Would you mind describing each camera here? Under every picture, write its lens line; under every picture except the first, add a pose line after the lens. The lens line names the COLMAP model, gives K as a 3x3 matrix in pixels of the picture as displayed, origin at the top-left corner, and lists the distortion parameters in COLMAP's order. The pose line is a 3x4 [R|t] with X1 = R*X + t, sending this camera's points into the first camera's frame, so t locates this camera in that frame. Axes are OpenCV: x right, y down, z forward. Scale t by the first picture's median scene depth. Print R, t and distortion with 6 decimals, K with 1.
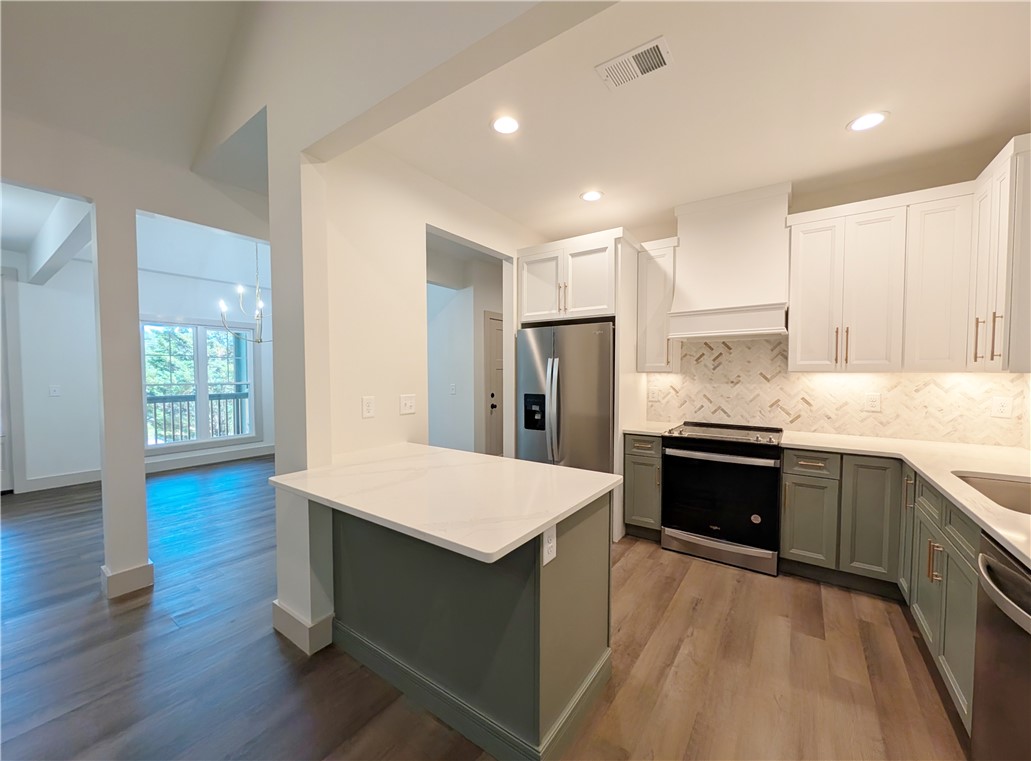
lens RADIAL K [[401.1, 0, 516.8], [0, 401.1, 385.9], [0, 0, 1]] dist [-0.001036, -0.000064]
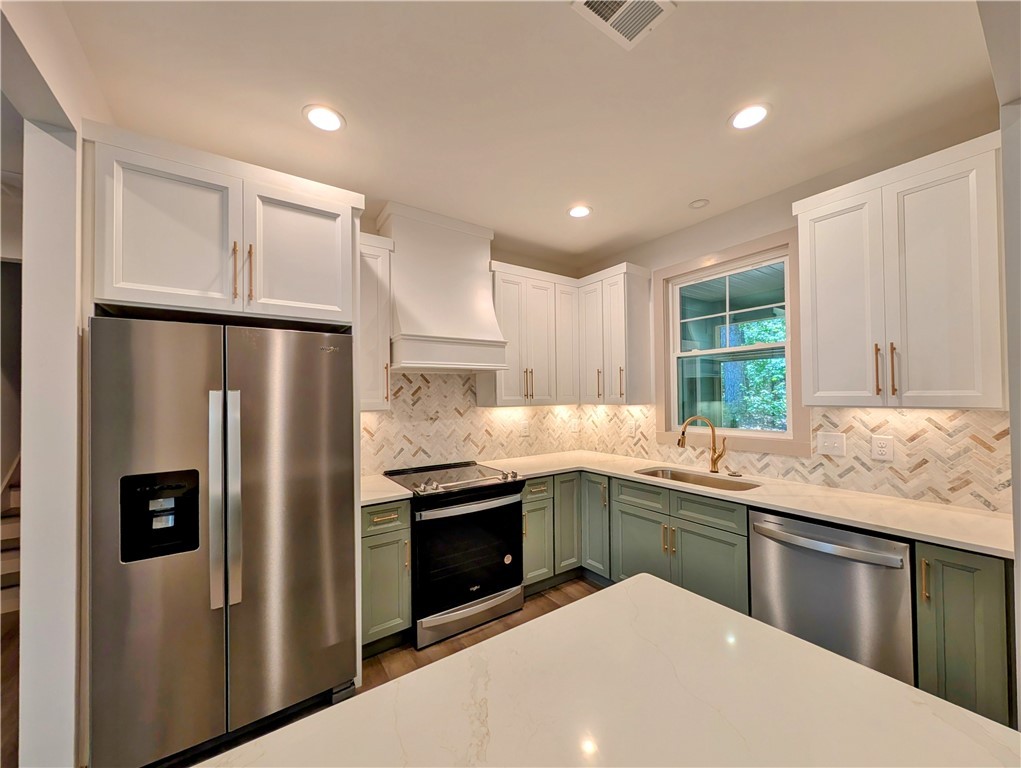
lens RADIAL K [[387.0, 0, 513.1], [0, 387.0, 390.0], [0, 0, 1]] dist [-0.002005, 0.000215]
pose [[0.341511, 0.011350, 0.939809, -0.244874], [0.047745, 0.998427, -0.029407, -0.042475], [-0.938664, 0.054914, 0.340431, 0.554747]]
